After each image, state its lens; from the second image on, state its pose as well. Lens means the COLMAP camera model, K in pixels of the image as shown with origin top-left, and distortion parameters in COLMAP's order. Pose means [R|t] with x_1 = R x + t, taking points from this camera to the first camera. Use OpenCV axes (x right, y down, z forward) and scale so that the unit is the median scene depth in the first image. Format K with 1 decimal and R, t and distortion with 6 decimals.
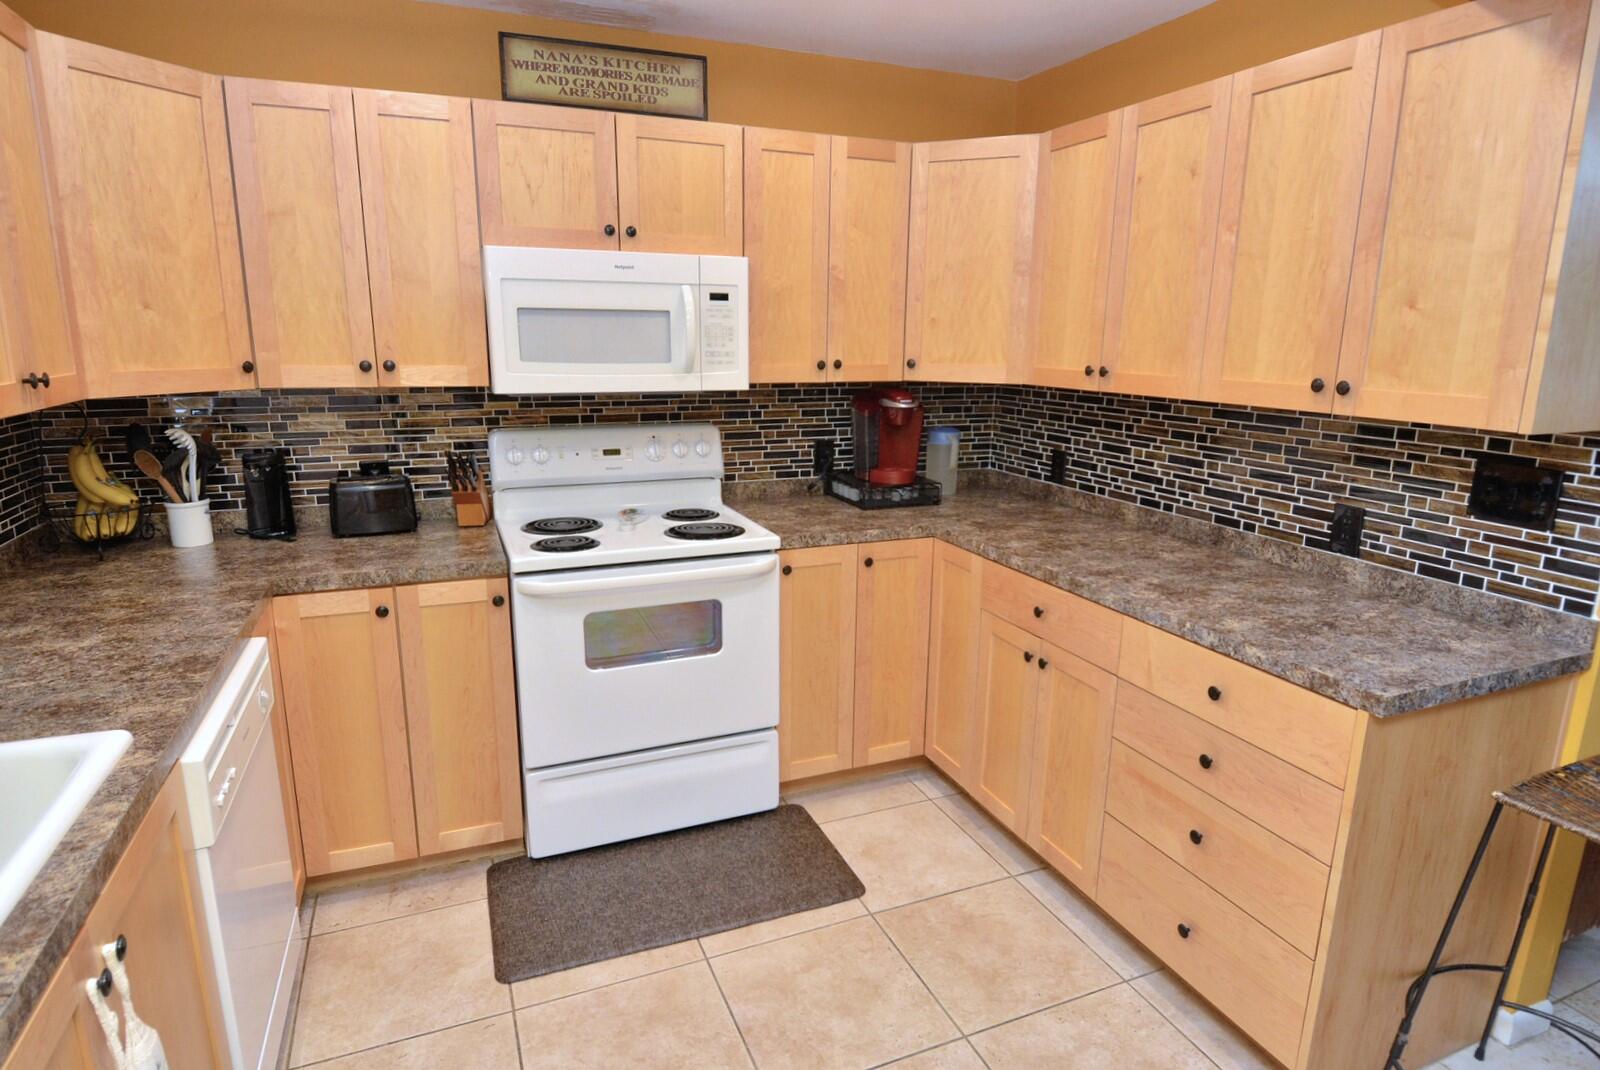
lens RADIAL K [[870.6, 0, 805.4], [0, 870.6, 536.2], [0, 0, 1]] dist [0.026389, -0.031459]
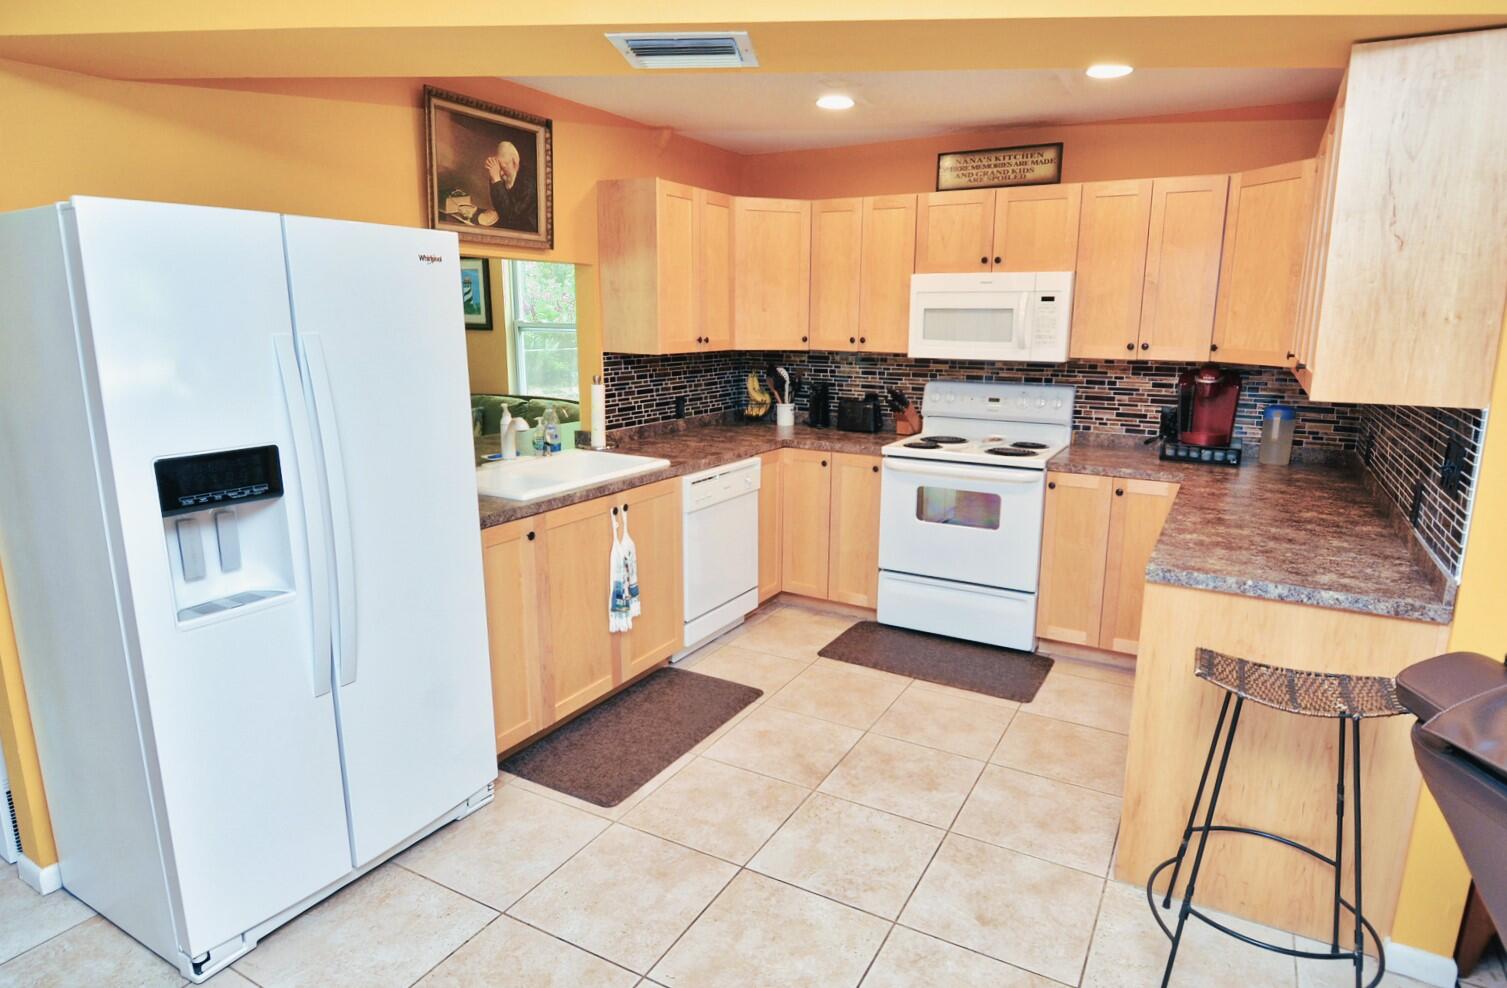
lens RADIAL K [[859.6, 0, 814.5], [0, 859.6, 493.3], [0, 0, 1]] dist [0.000192, -0.000285]
pose [[0.644872, 0.150728, -0.749280, 0.829457], [-0.174909, 0.983448, 0.047298, 0.055326], [0.744007, 0.100555, 0.660562, -0.244996]]
